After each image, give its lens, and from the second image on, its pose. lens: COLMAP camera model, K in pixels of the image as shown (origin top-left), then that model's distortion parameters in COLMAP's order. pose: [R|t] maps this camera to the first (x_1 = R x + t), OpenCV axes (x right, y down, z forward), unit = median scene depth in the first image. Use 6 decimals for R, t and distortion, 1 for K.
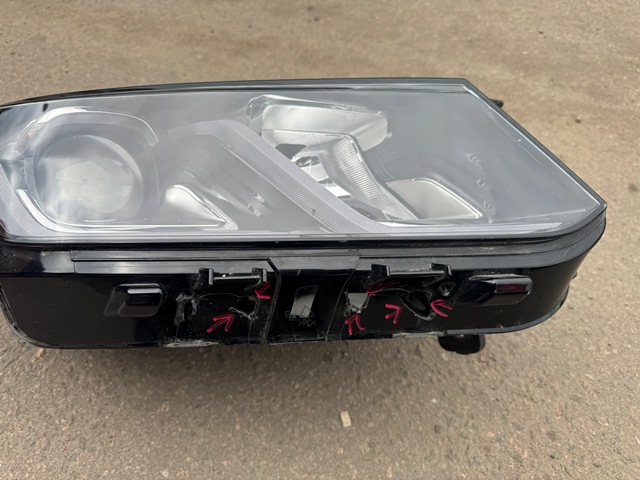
lens RADIAL K [[448.3, 0, 313.6], [0, 448.3, 238.2], [0, 0, 1]] dist [0.003853, -0.014365]
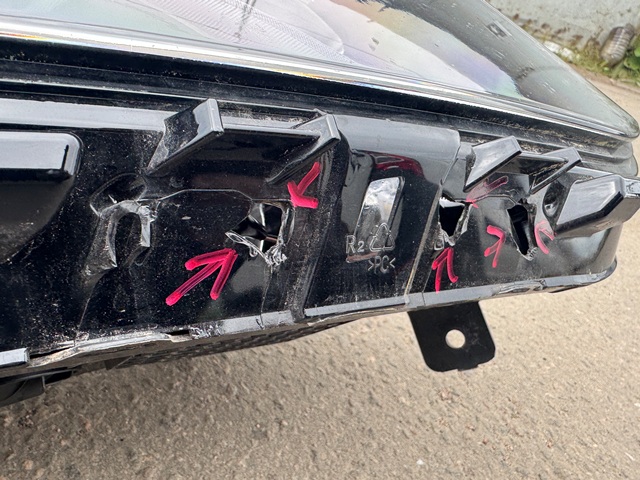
lens RADIAL K [[448.3, 0, 283.1], [0, 448.3, 246.8], [0, 0, 1]] dist [0.003853, -0.014365]
pose [[0.912224, -0.028400, 0.408706, -0.206340], [0.131467, 0.965129, -0.226368, 0.178224], [-0.388025, 0.260230, 0.884148, 0.403164]]
